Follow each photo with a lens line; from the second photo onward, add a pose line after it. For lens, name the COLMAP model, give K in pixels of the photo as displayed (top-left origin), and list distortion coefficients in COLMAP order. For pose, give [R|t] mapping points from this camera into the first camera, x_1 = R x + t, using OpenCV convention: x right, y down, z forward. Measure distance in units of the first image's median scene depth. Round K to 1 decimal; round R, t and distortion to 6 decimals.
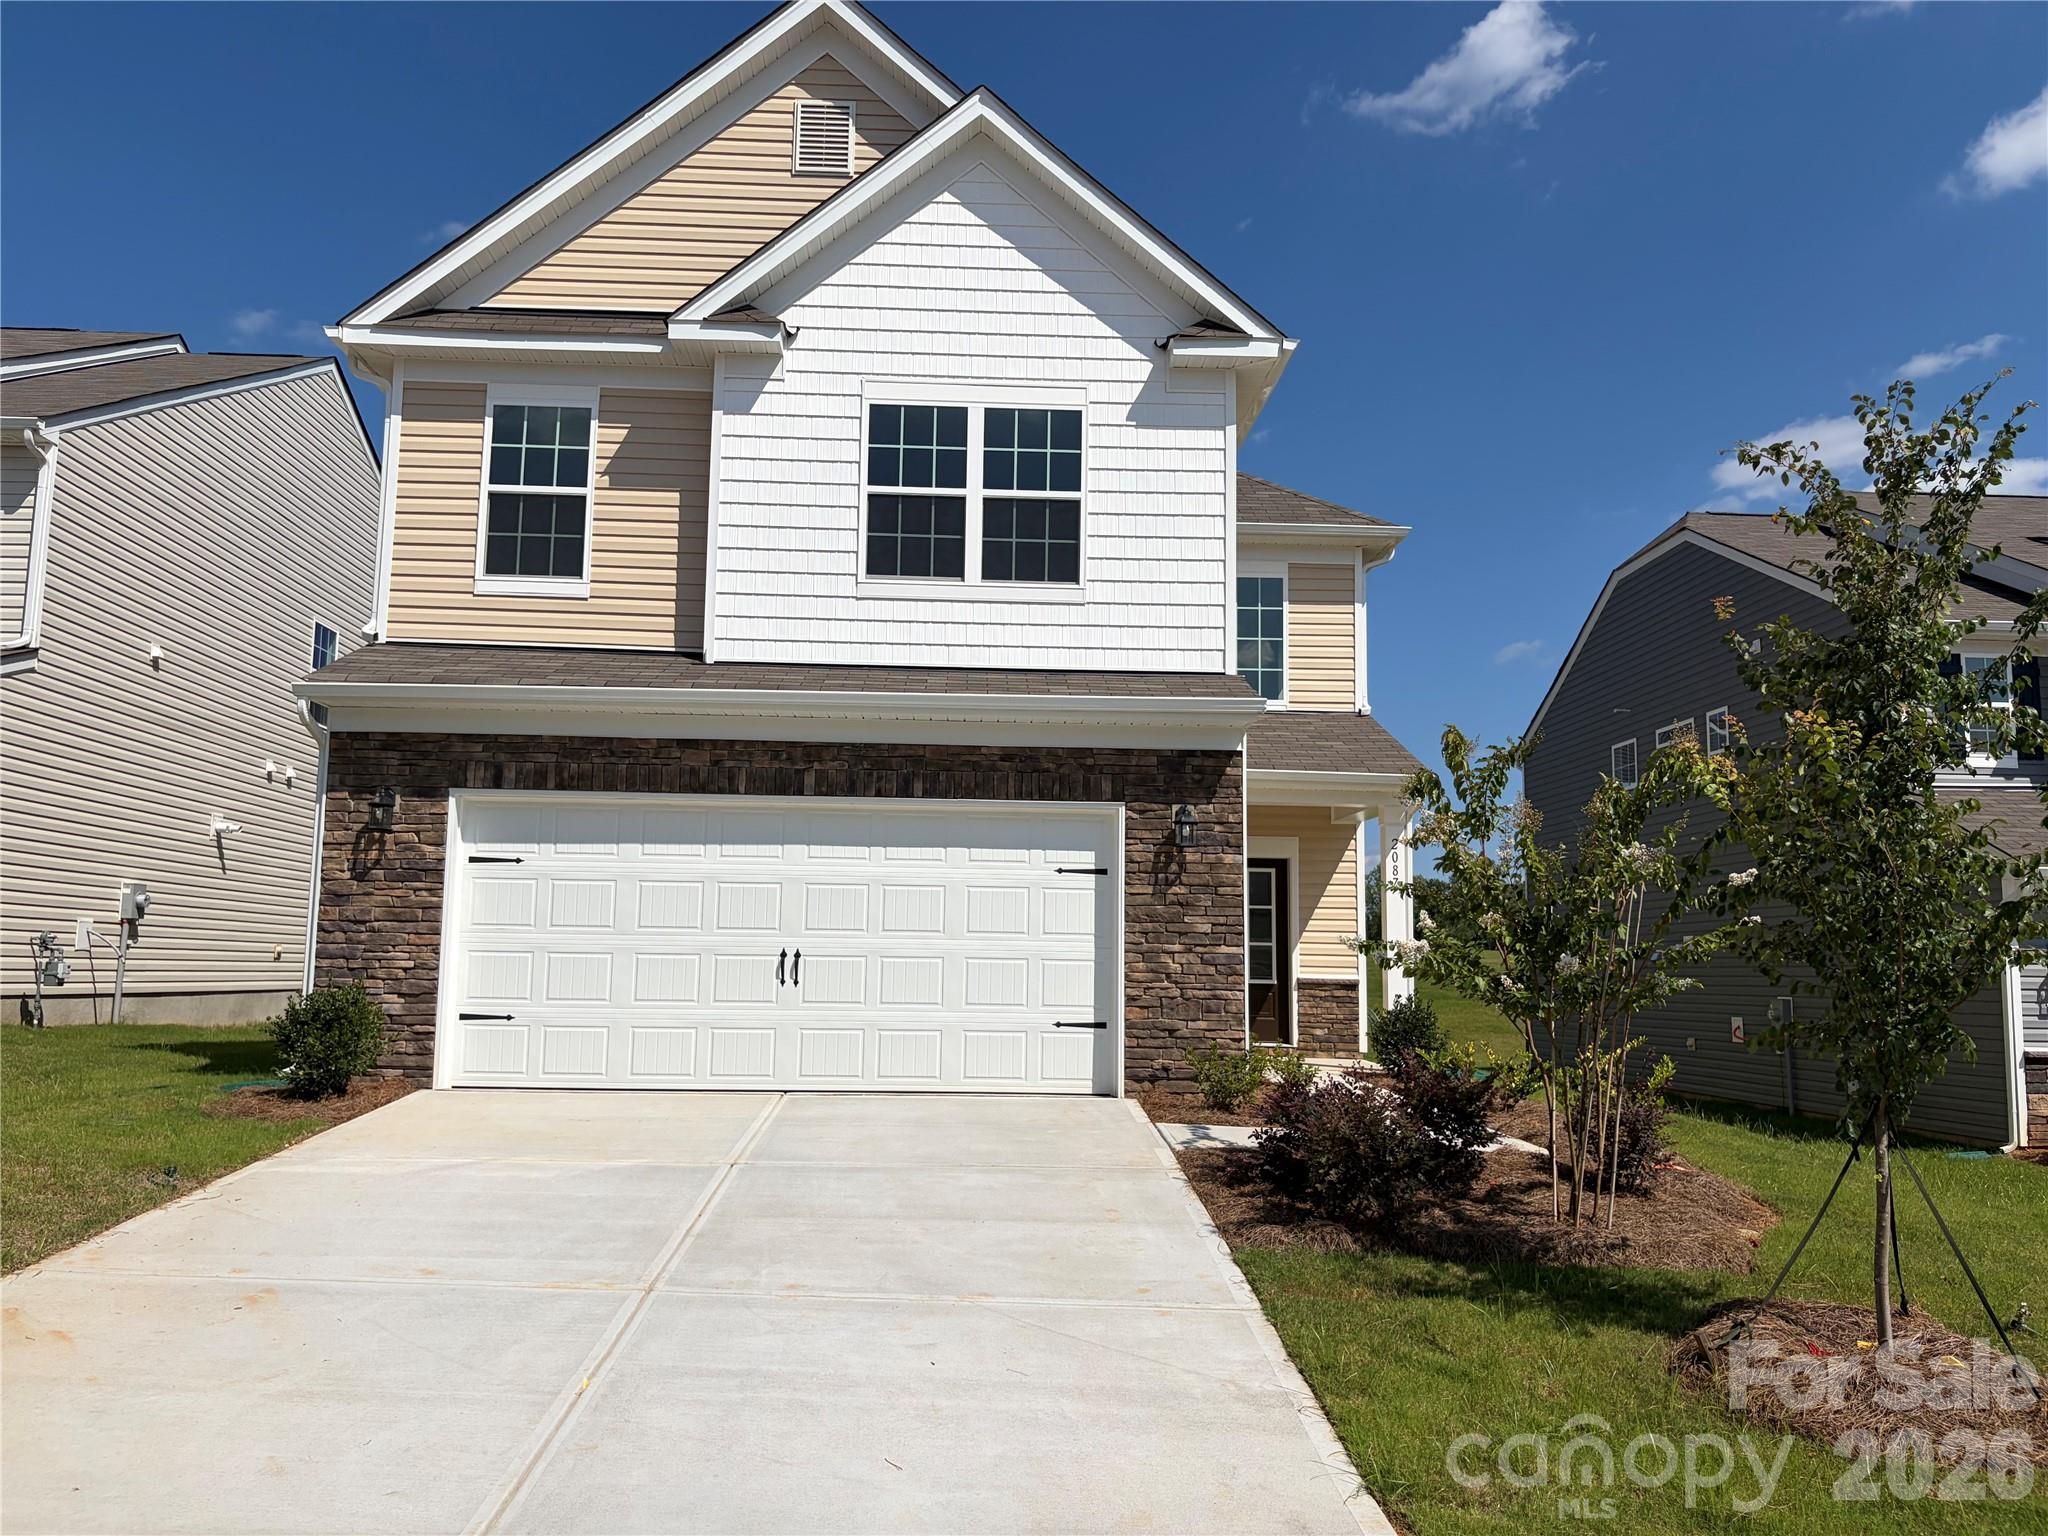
lens RADIAL K [[1523.0, 0, 994.8], [0, 1523.0, 773.2], [0, 0, 1]] dist [0.001325, 0.039356]
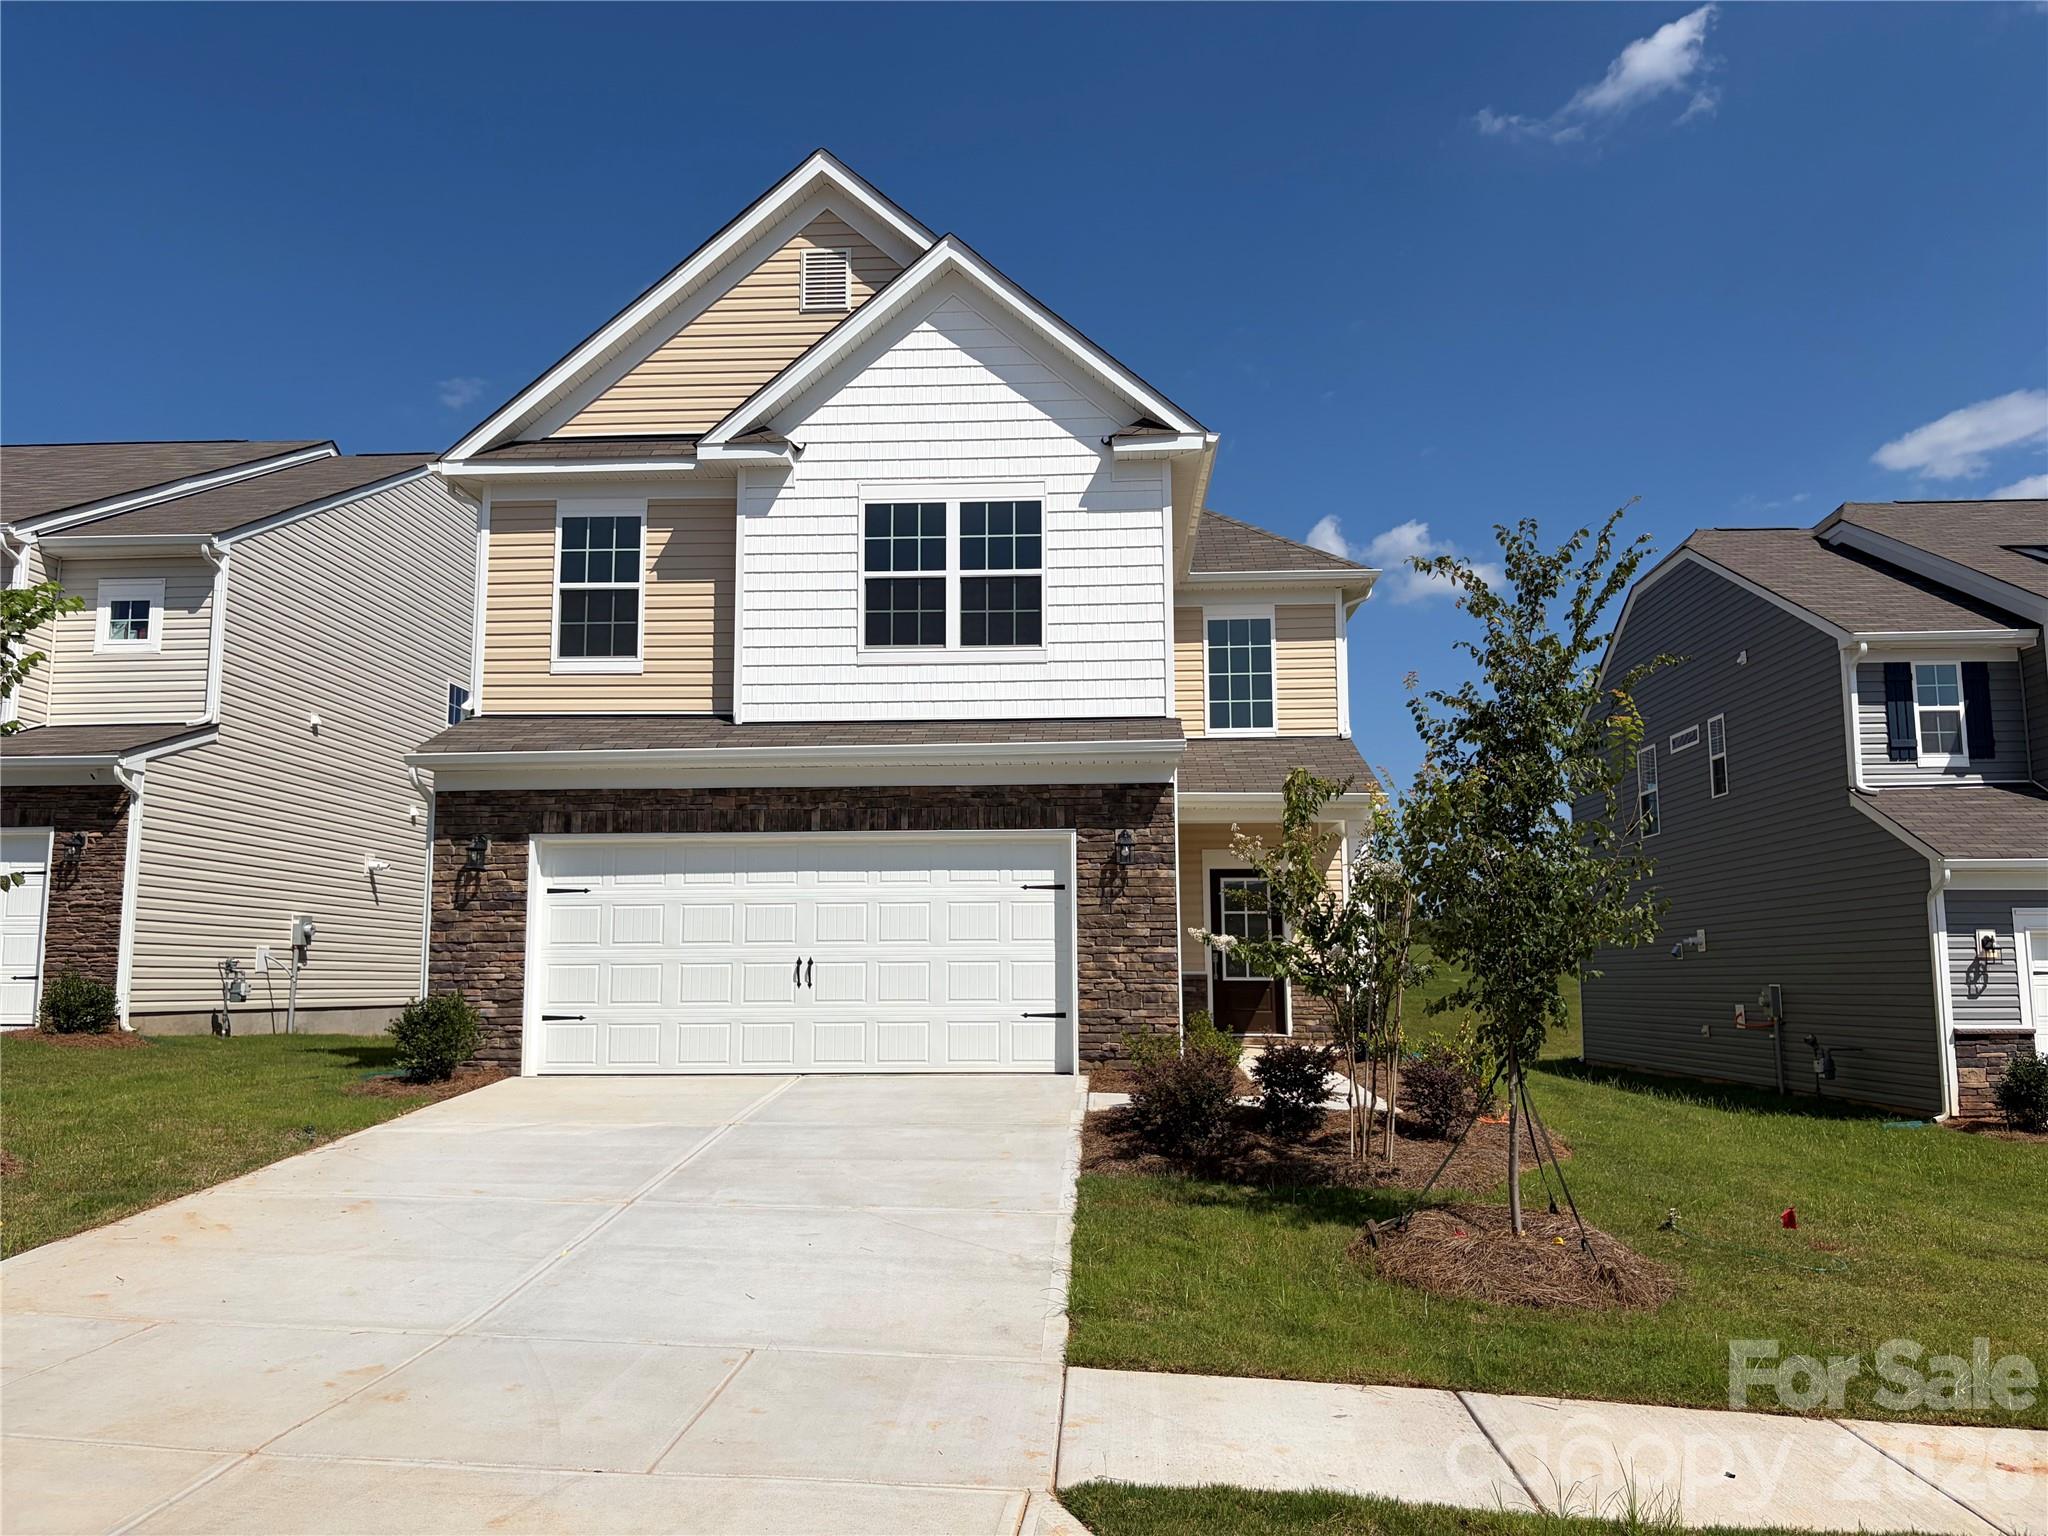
lens RADIAL K [[1538.3, 0, 1024.0], [0, 1538.3, 768.0], [0, 0, 1]] dist [0.042686, -0.038290]
pose [[0.995556, -0.032331, -0.088442, 0.146851], [0.031597, 0.999454, -0.009685, -0.017777], [0.088707, 0.006847, 0.996034, -0.205436]]
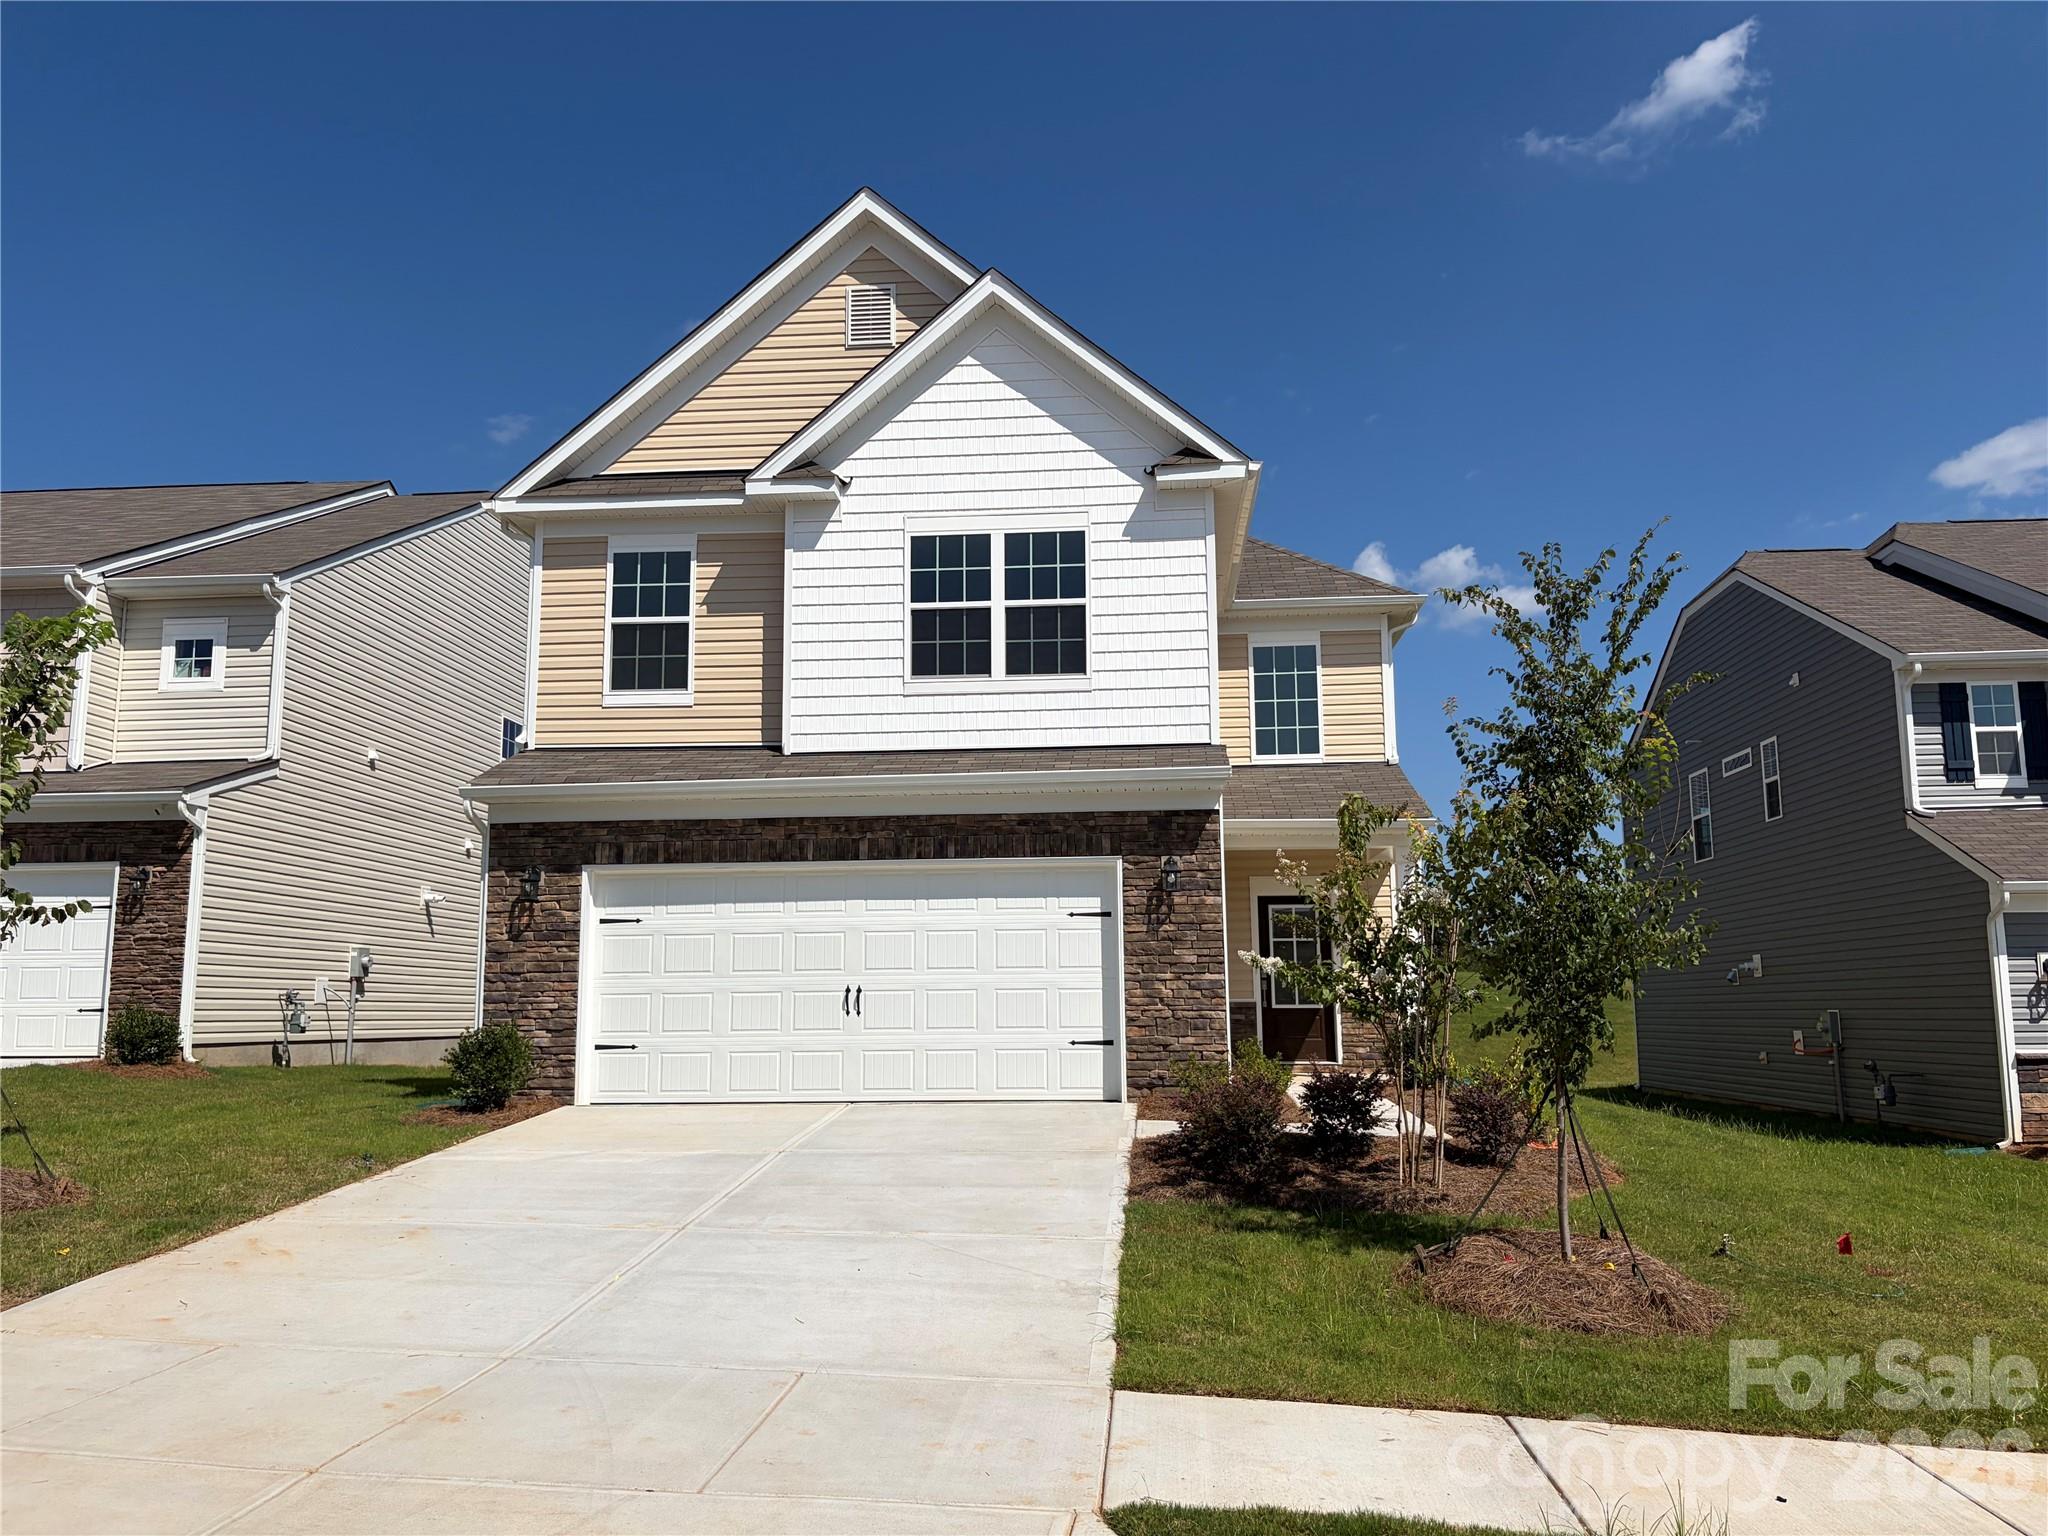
lens RADIAL K [[1537.9, 0, 1034.0], [0, 1537.9, 771.0], [0, 0, 1]] dist [0.051476, -0.059226]
pose [[0.992692, -0.042076, -0.113106, 0.150095], [0.039150, 0.998842, -0.027965, -0.016274], [0.114152, 0.023333, 0.993189, -0.211988]]
